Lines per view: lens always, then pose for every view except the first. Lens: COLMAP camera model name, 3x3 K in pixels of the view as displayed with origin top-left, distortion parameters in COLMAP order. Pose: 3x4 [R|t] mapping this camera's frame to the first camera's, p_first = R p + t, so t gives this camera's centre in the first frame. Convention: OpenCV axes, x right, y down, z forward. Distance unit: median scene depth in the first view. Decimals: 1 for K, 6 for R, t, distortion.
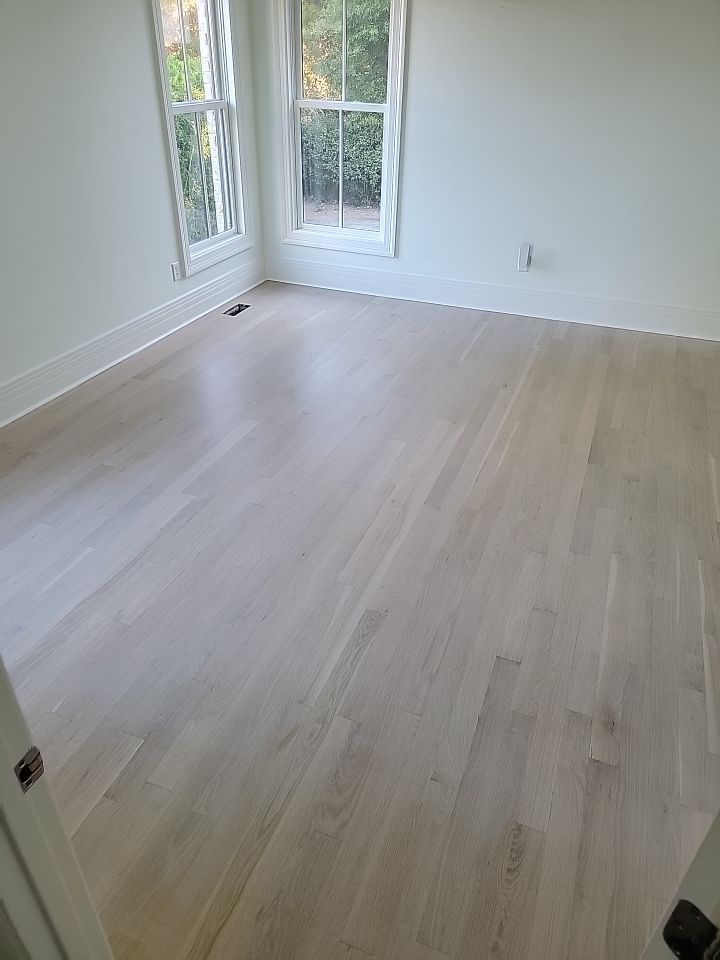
lens RADIAL K [[666.9, 0, 362.0], [0, 666.9, 473.5], [0, 0, 1]] dist [0.071866, -0.084522]
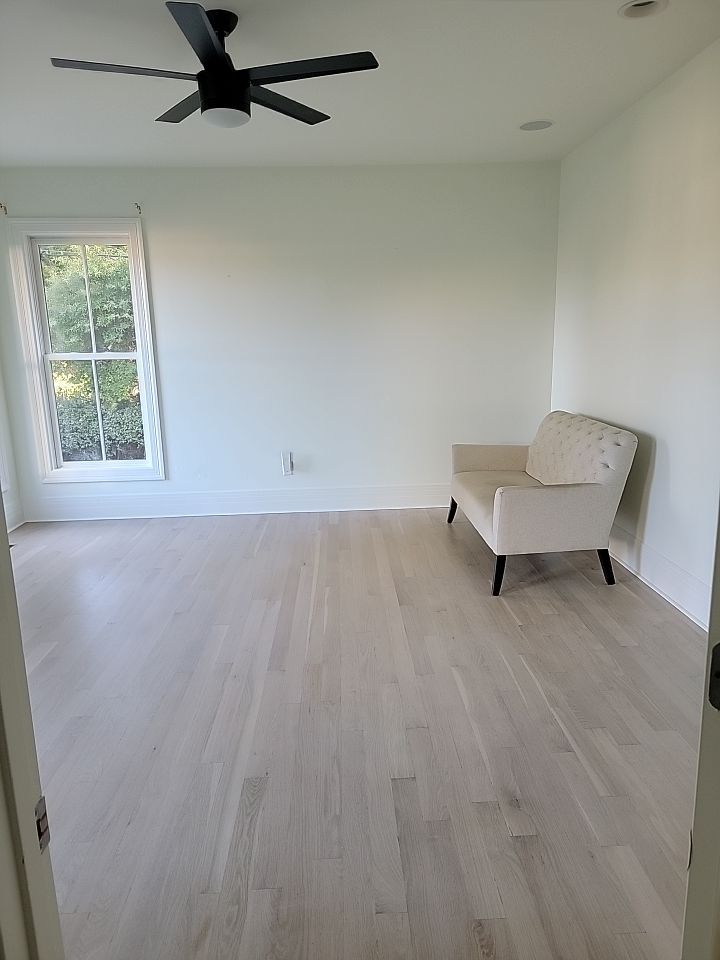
lens RADIAL K [[666.9, 0, 362.0], [0, 666.9, 473.5], [0, 0, 1]] dist [0.071866, -0.084522]
pose [[0.914695, -0.120981, 0.385611, -0.133274], [0.253560, 0.914781, -0.314458, 0.134975], [-0.314706, 0.385409, 0.867421, -0.003341]]
